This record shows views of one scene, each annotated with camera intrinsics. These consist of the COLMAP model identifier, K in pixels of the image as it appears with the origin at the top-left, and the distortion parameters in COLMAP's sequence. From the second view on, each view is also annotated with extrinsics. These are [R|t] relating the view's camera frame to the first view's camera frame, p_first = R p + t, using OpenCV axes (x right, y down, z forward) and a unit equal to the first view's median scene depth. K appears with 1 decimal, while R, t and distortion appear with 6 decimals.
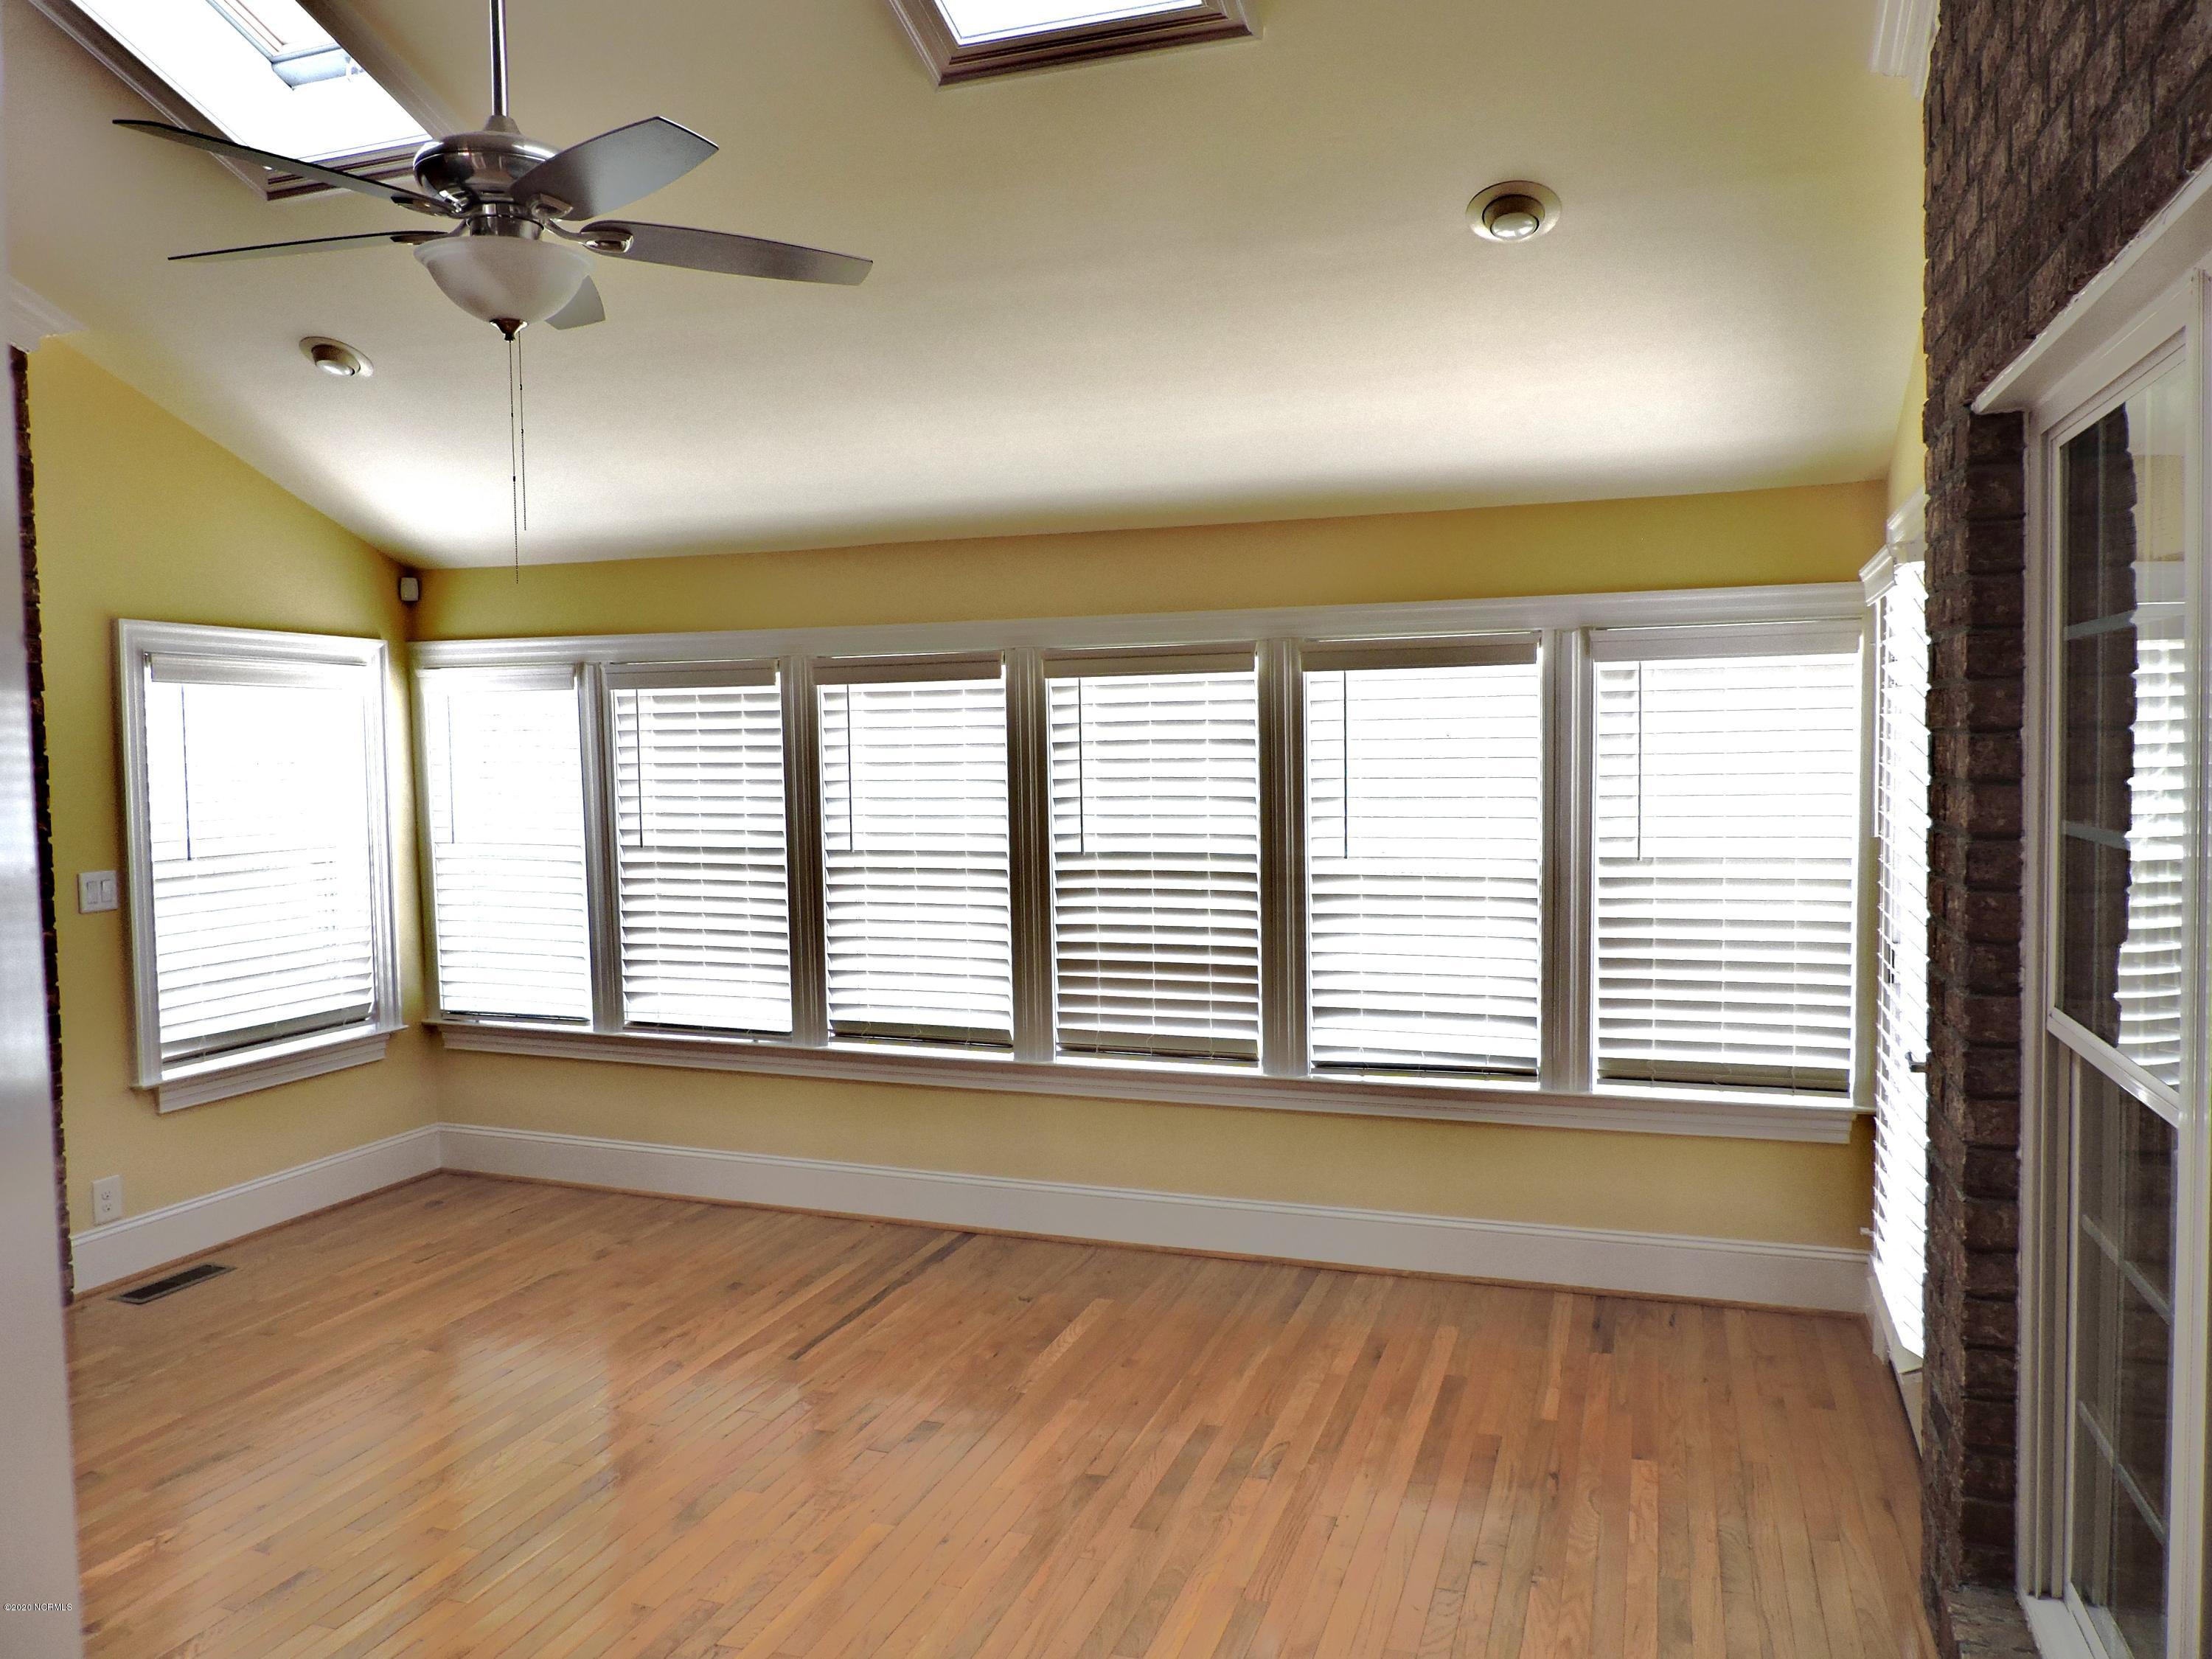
lens RADIAL K [[1556.6, 0, 1098.2], [0, 1556.6, 831.7], [0, 0, 1]] dist [-0.030677, 0.011824]
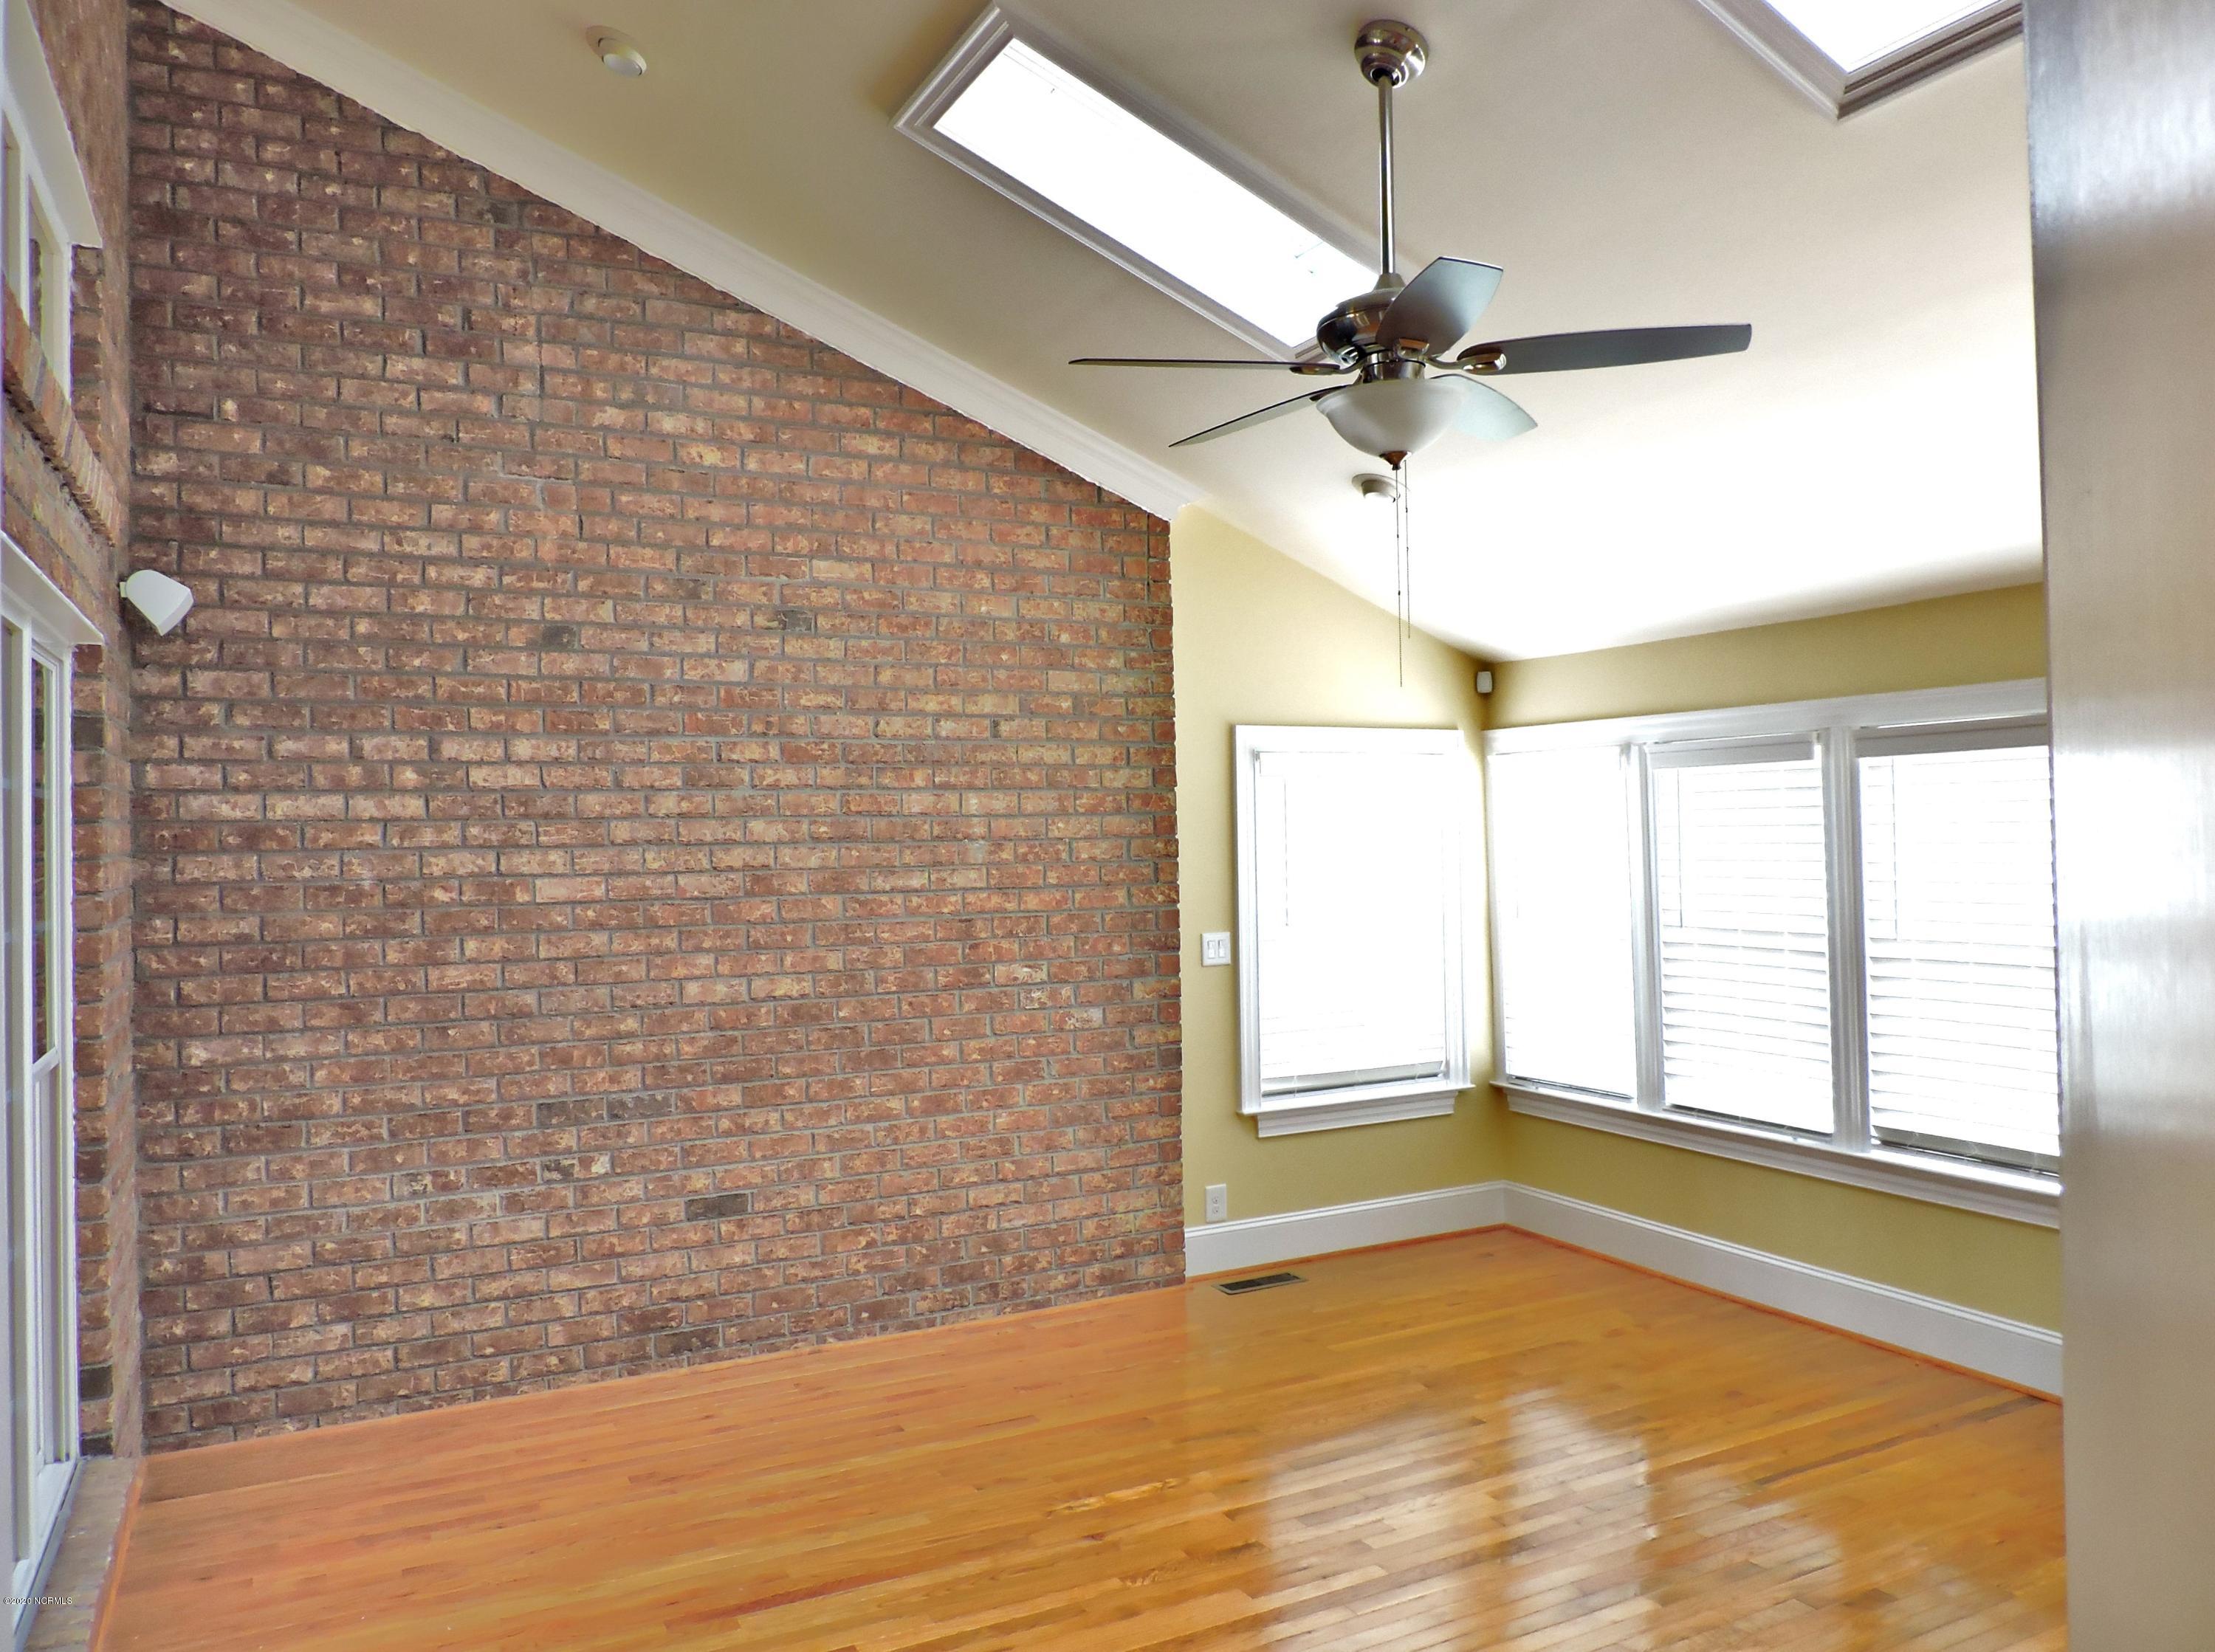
lens RADIAL K [[1558.6, 0, 1098.6], [0, 1558.6, 826.9], [0, 0, 1]] dist [-0.030677, 0.011824]
pose [[0.733497, -0.008252, -0.679643, 0.120412], [-0.025078, 0.998917, -0.039195, -0.006562], [0.679230, 0.045793, 0.732495, 0.025309]]
